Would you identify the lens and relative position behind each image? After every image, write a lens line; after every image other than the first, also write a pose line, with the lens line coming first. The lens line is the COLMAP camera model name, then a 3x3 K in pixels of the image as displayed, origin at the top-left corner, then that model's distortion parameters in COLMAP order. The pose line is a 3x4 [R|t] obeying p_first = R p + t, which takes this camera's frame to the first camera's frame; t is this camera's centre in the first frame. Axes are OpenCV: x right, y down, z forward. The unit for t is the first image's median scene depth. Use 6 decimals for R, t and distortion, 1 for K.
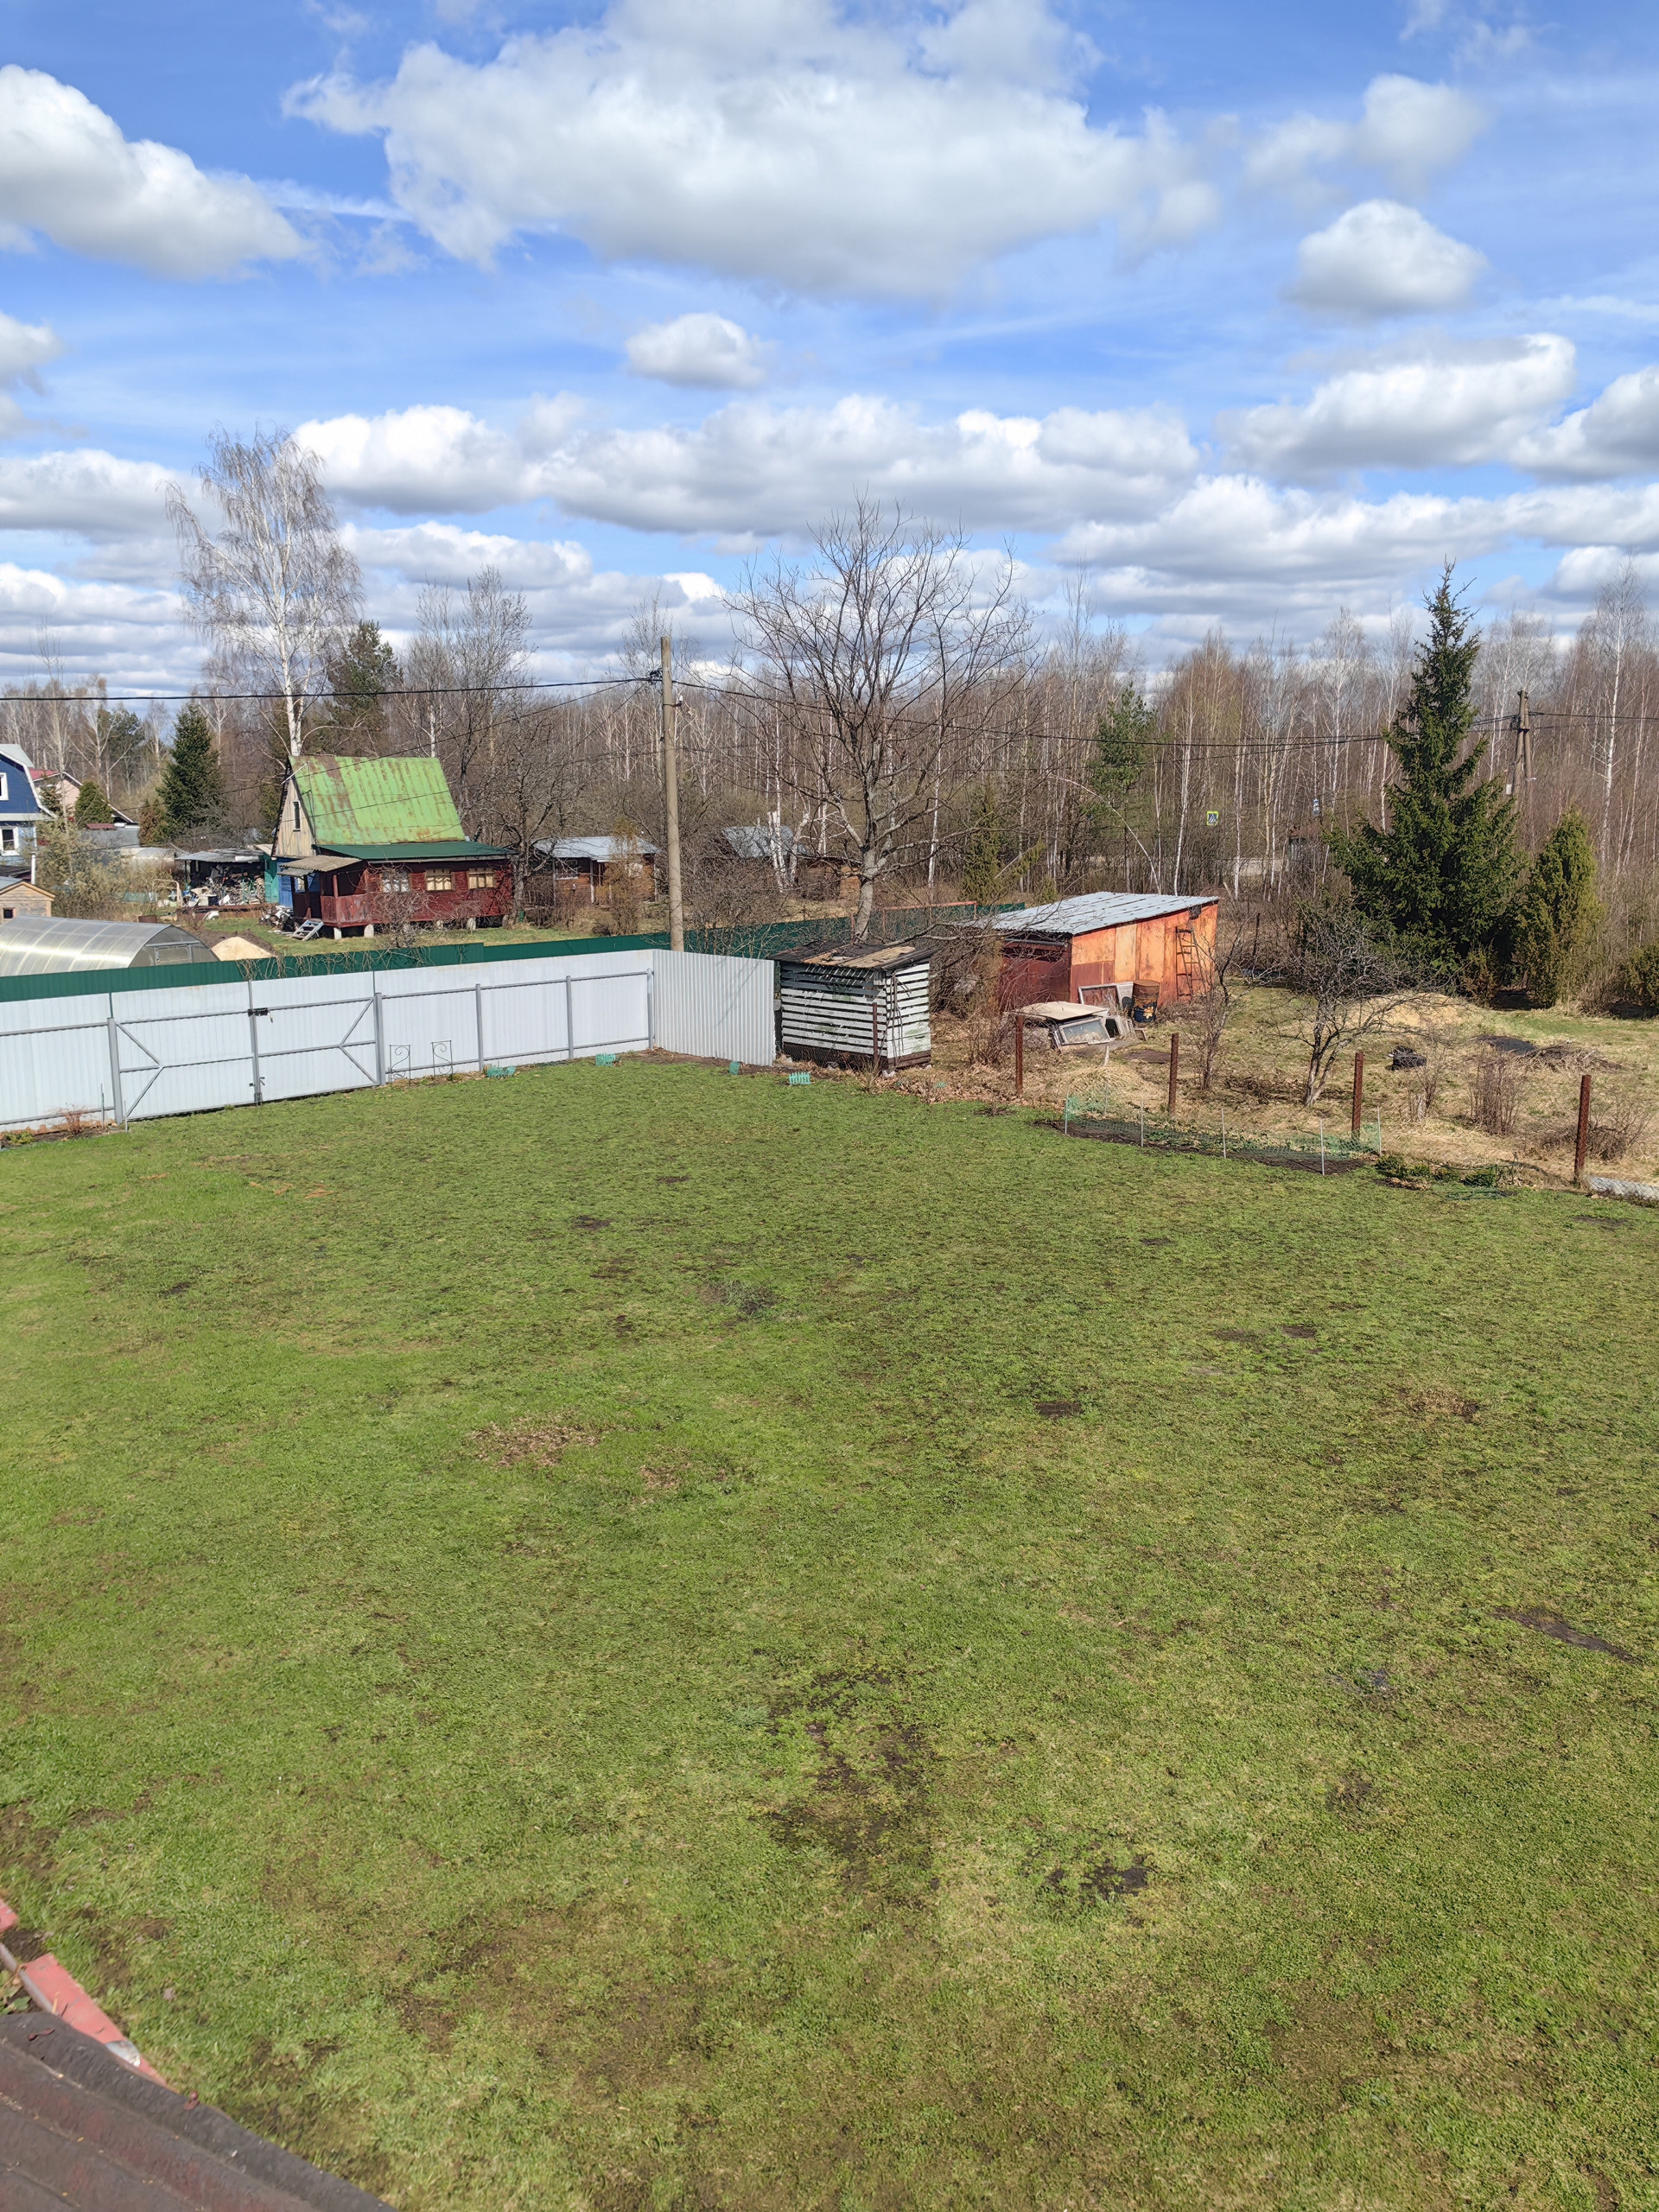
lens RADIAL K [[1769.7, 0, 840.7], [0, 1769.7, 1120.0], [0, 0, 1]] dist [0.074588, -0.103166]
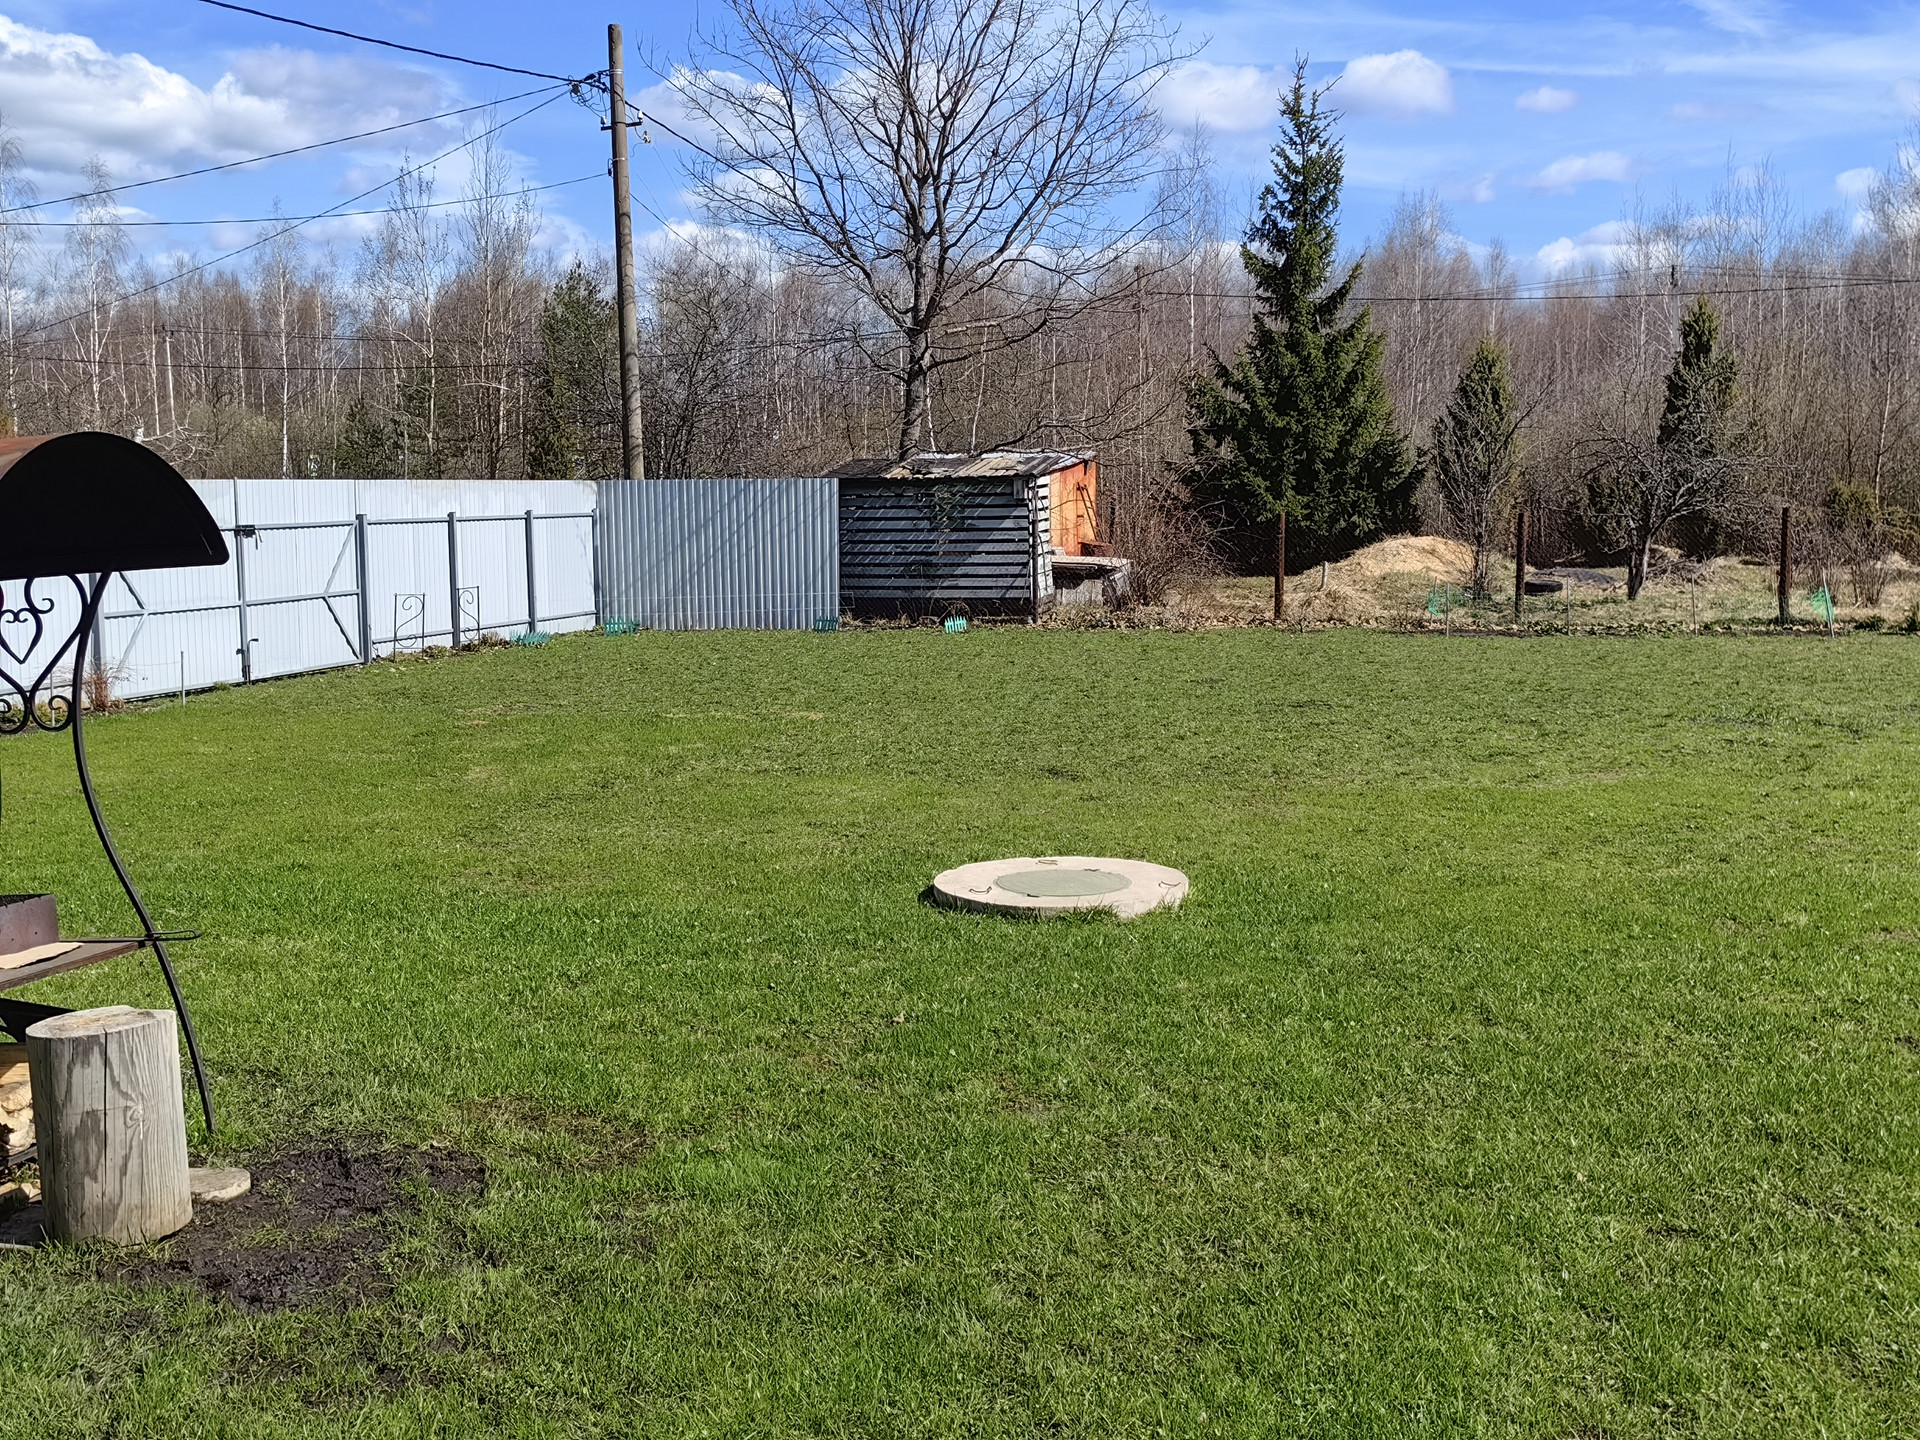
lens RADIAL K [[2242.4, 0, 943.7], [0, 2242.4, 736.0], [0, 0, 1]] dist [0.100262, 0.000000]
pose [[0.877784, -0.063977, 0.474766, -0.440135], [0.101918, 0.993294, -0.054582, 0.067014], [-0.468091, 0.096298, 0.878418, 0.201261]]
